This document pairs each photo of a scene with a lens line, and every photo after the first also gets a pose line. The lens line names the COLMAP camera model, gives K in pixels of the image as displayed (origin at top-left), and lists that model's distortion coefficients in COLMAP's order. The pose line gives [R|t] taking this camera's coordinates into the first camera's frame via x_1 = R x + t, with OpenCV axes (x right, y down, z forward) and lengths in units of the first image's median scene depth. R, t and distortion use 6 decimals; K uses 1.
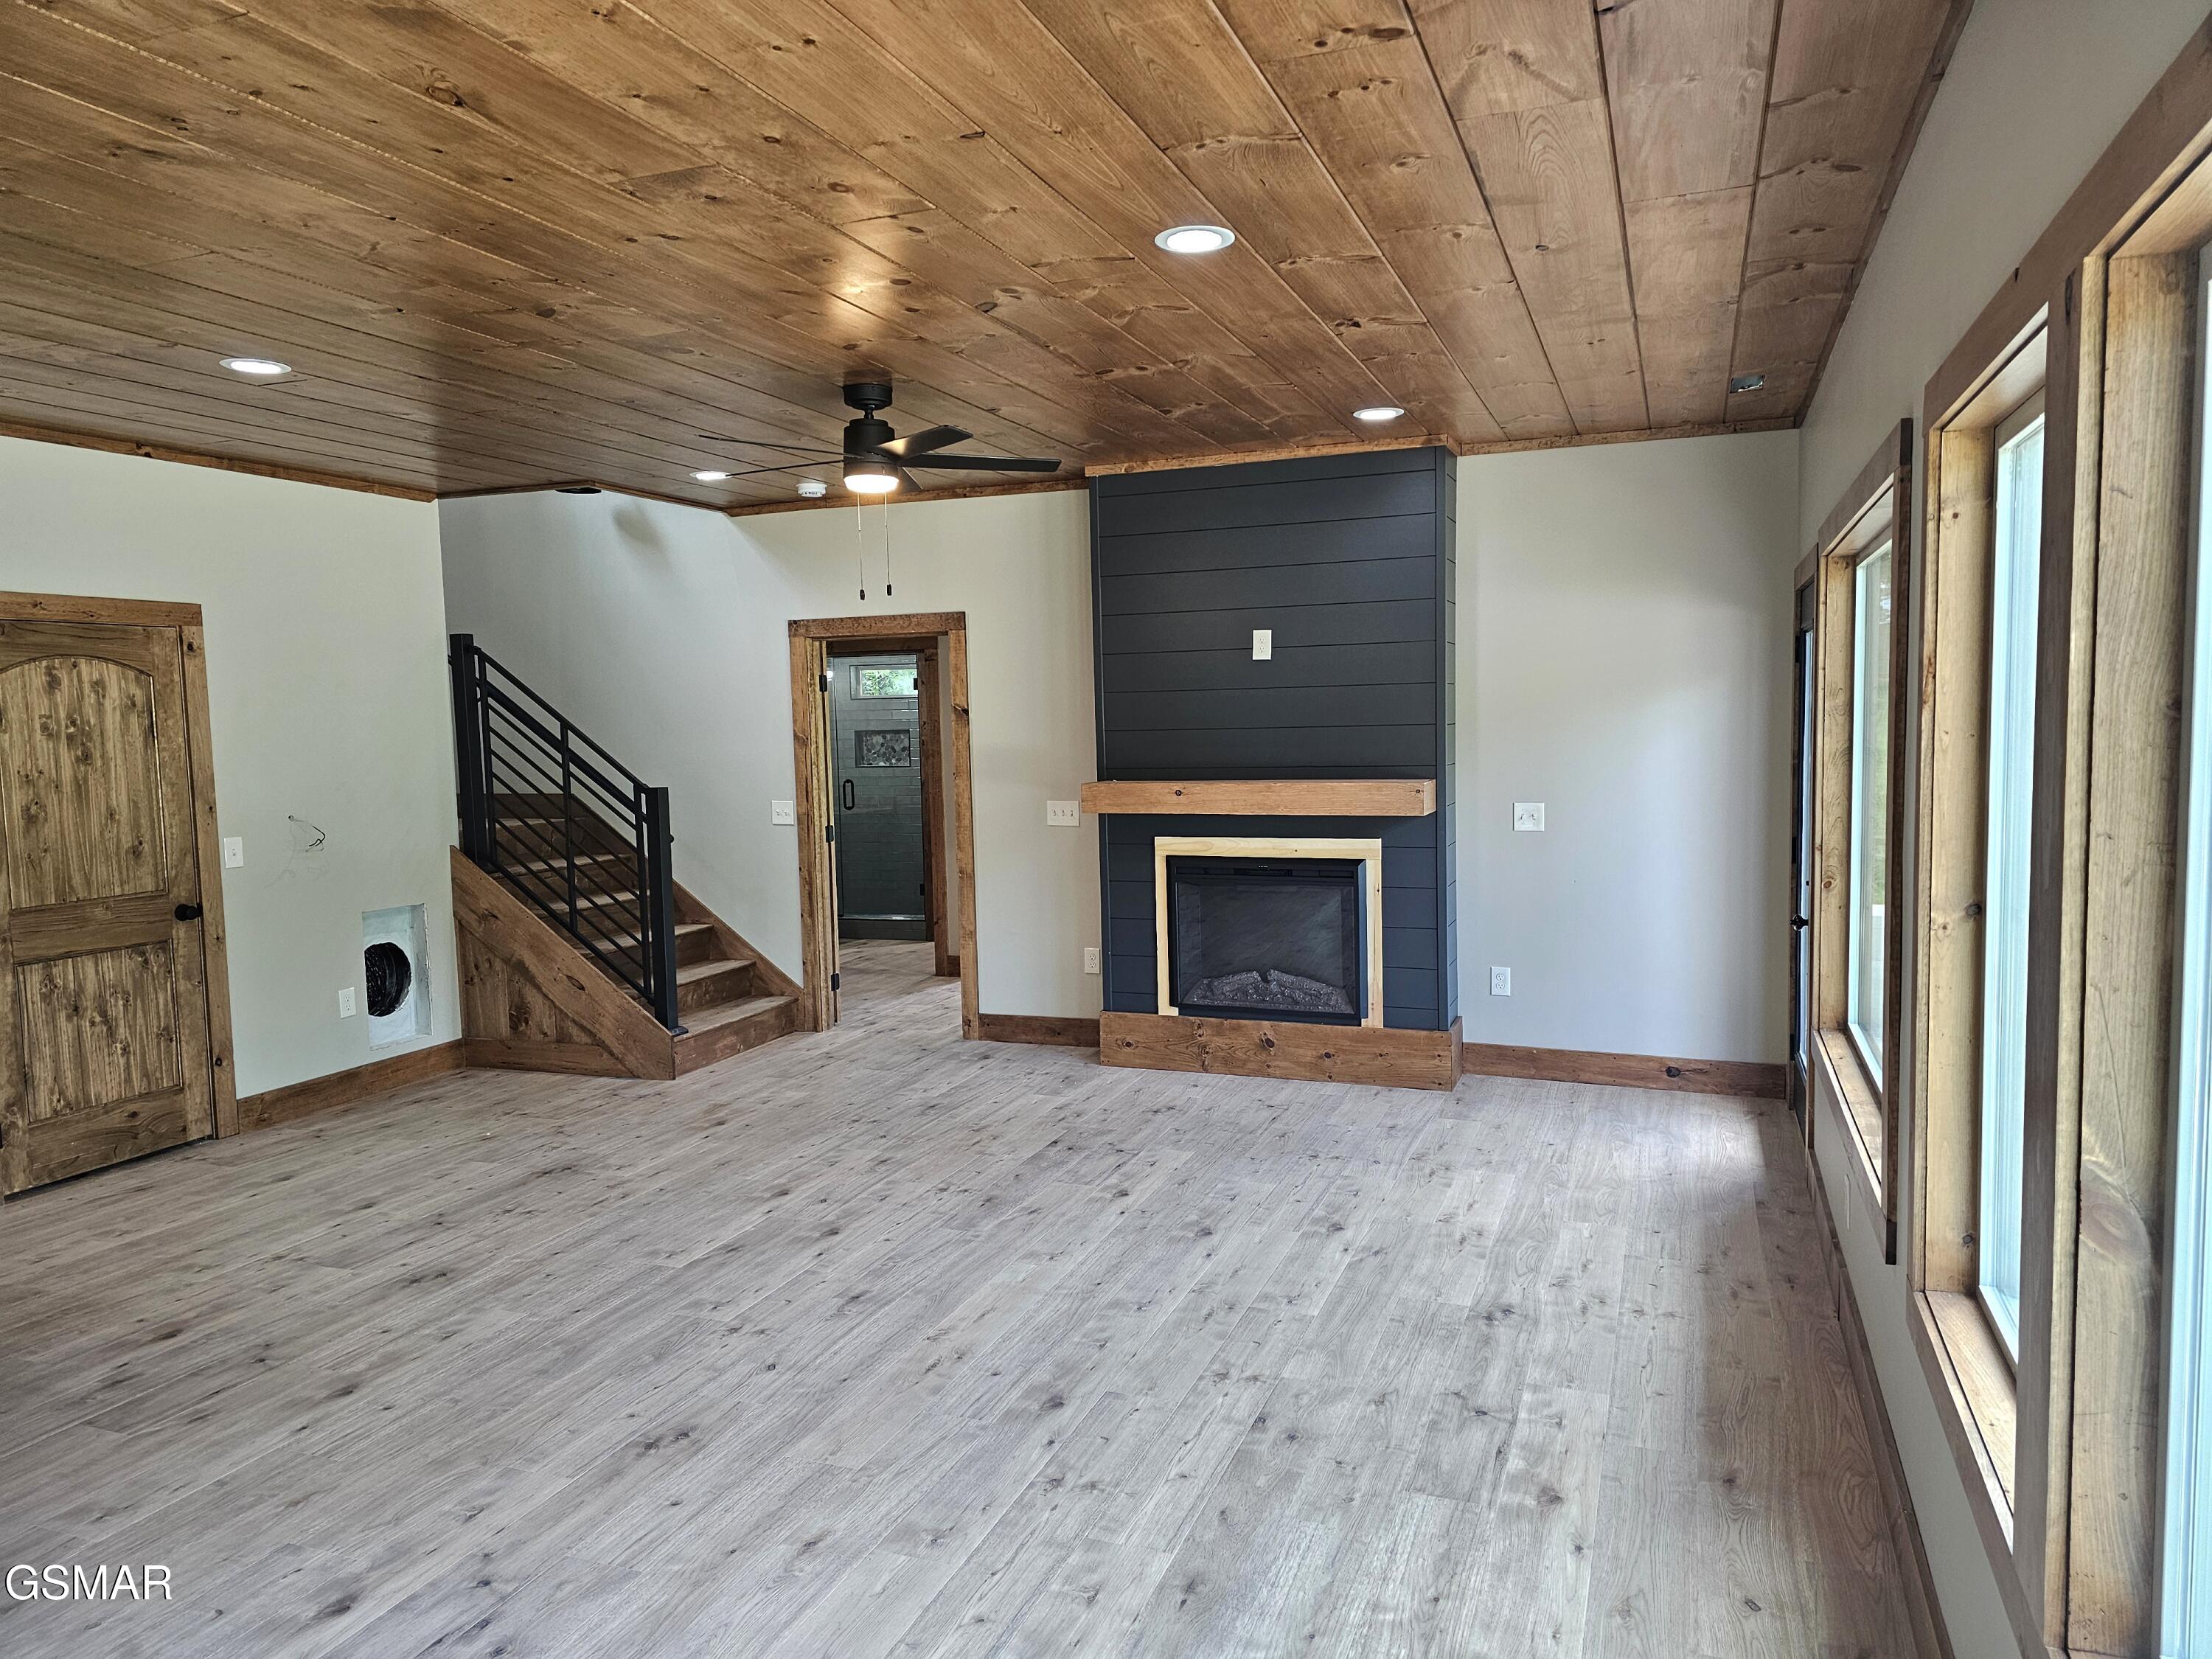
lens RADIAL K [[1472.4, 0, 1122.3], [0, 1472.4, 832.9], [0, 0, 1]] dist [0.070825, -0.070639]
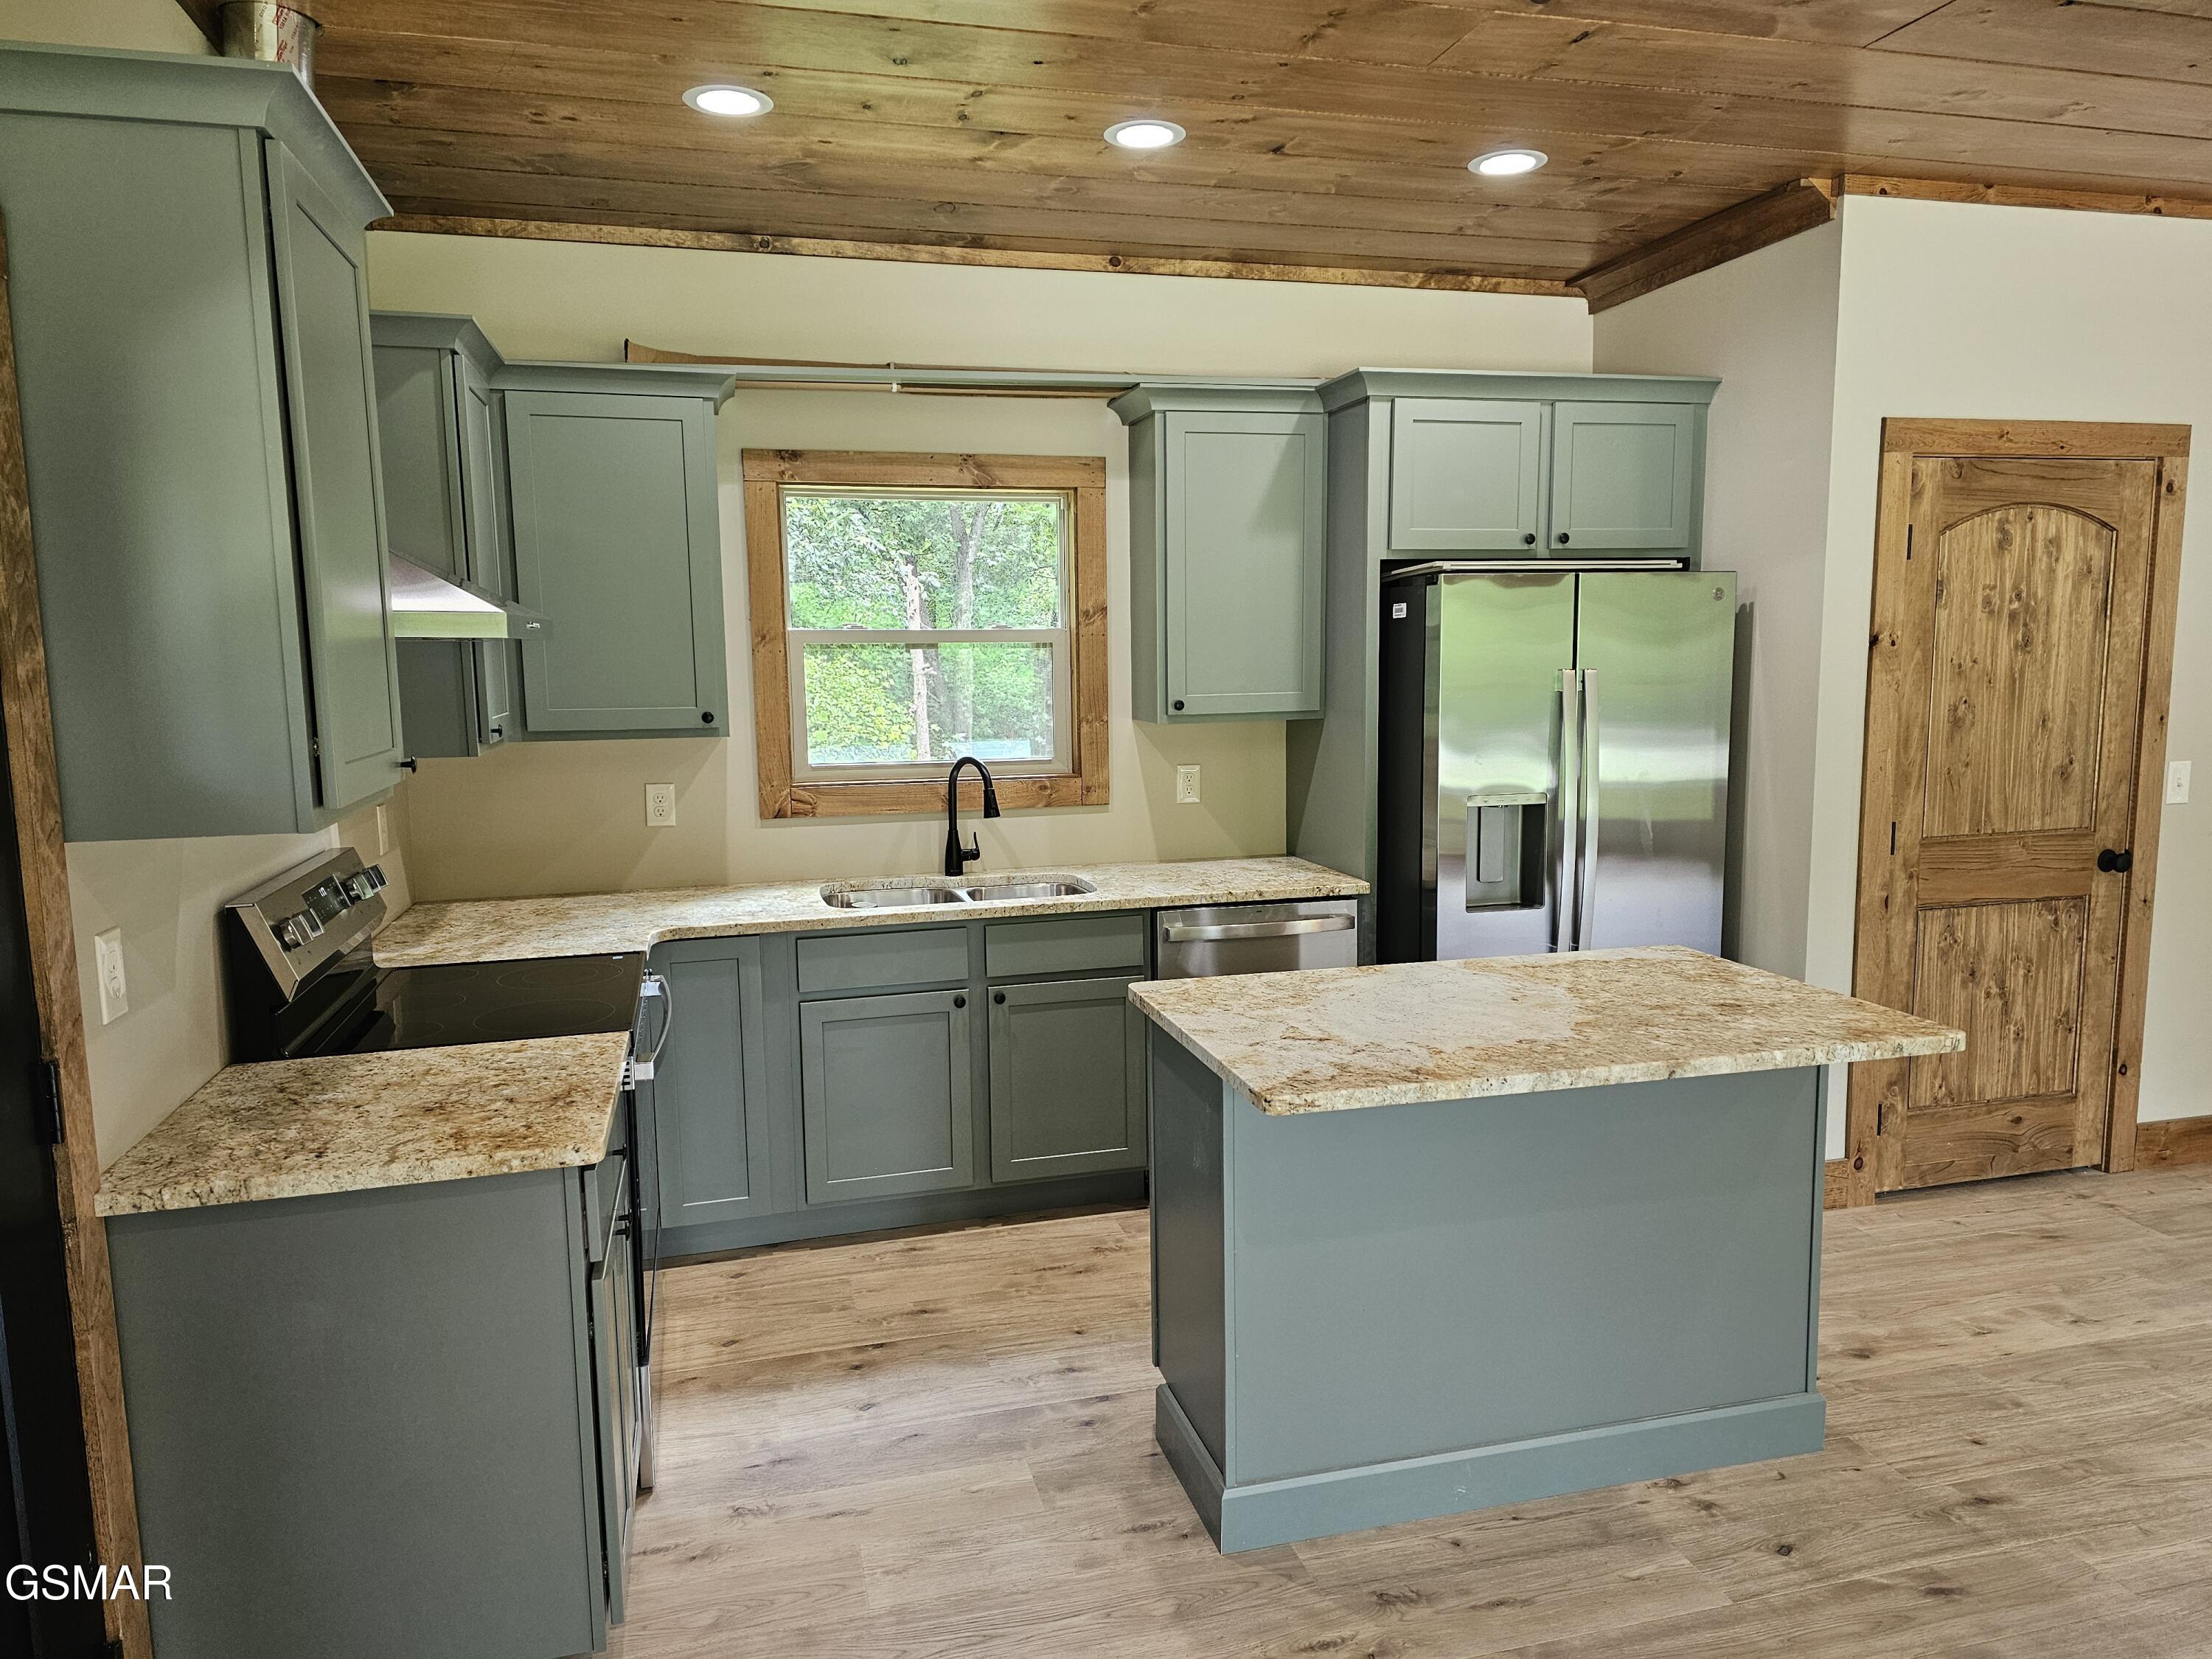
lens RADIAL K [[1476.8, 0, 1112.8], [0, 1476.8, 838.5], [0, 0, 1]] dist [0.068575, -0.068417]
pose [[0.585503, 0.118889, -0.801905, -0.361314], [-0.063286, 0.992872, 0.100994, -0.000411], [0.808196, -0.008383, 0.588853, 0.201033]]
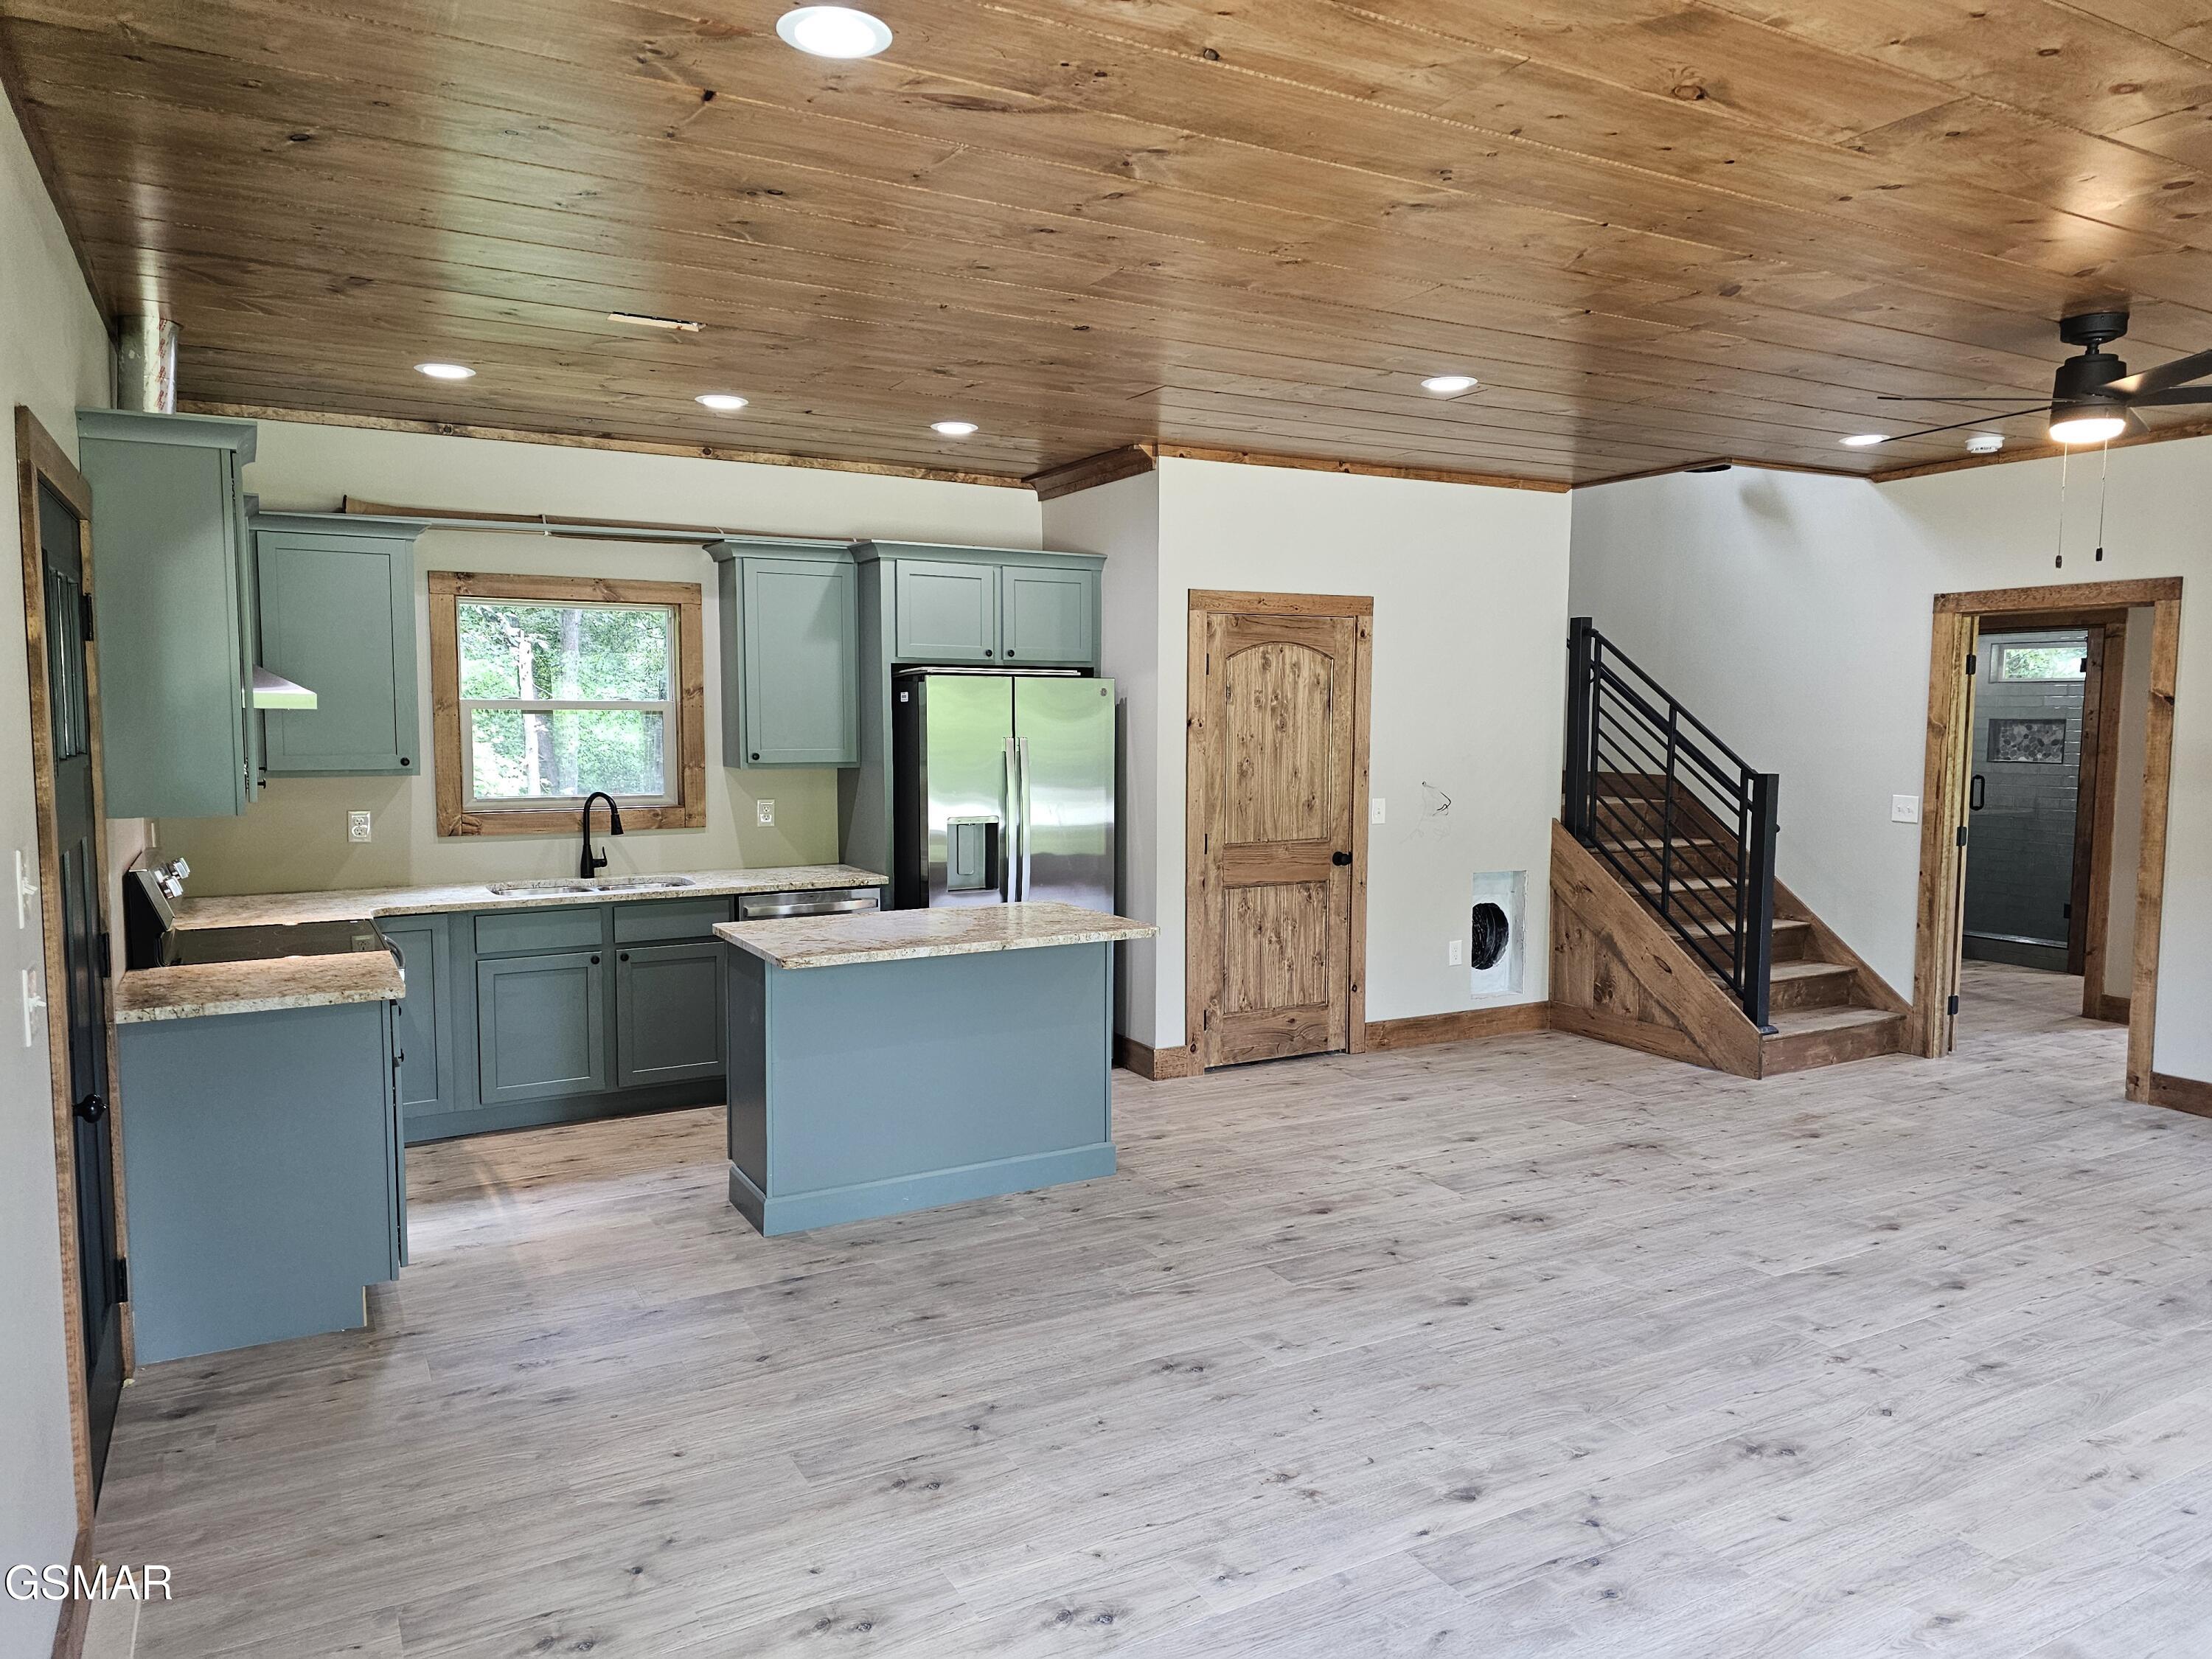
lens RADIAL K [[1468.0, 0, 1099.8], [0, 1468.0, 834.0], [0, 0, 1]] dist [0.108444, -0.141773]
pose [[0.765293, 0.080740, -0.638598, -0.031873], [-0.071988, 0.996614, 0.039735, 0.001119], [0.639644, 0.015562, 0.768514, -0.019558]]
